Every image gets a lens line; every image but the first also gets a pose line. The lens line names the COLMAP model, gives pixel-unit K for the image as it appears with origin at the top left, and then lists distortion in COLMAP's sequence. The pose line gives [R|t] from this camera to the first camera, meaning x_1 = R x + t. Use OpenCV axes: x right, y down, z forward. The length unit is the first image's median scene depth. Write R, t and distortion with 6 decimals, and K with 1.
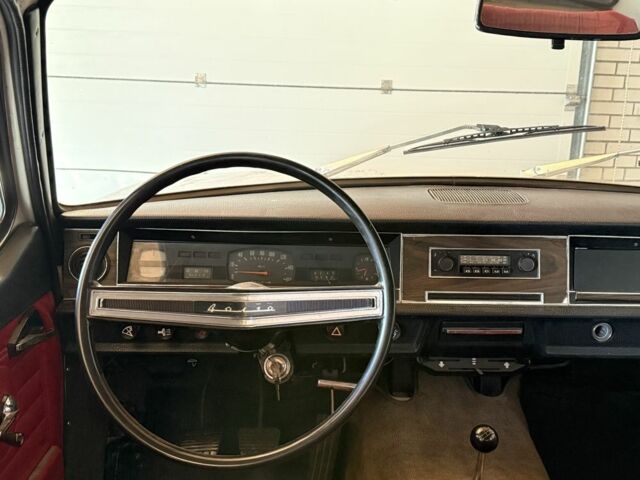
lens RADIAL K [[788.5, 0, 320.0], [0, 788.5, 240.0], [0, 0, 1]] dist [0.194956, -0.640043]
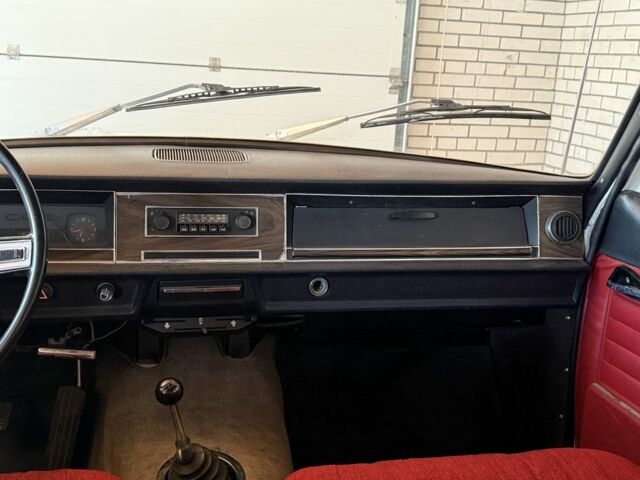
lens RADIAL K [[788.5, 0, 320.0], [0, 788.5, 240.0], [0, 0, 1]] dist [0.194956, -0.640043]
pose [[0.982210, -0.016752, 0.187039, 0.164120], [0.012709, 0.999659, 0.022795, 0.031284], [-0.187358, -0.020013, 0.982088, -0.005068]]
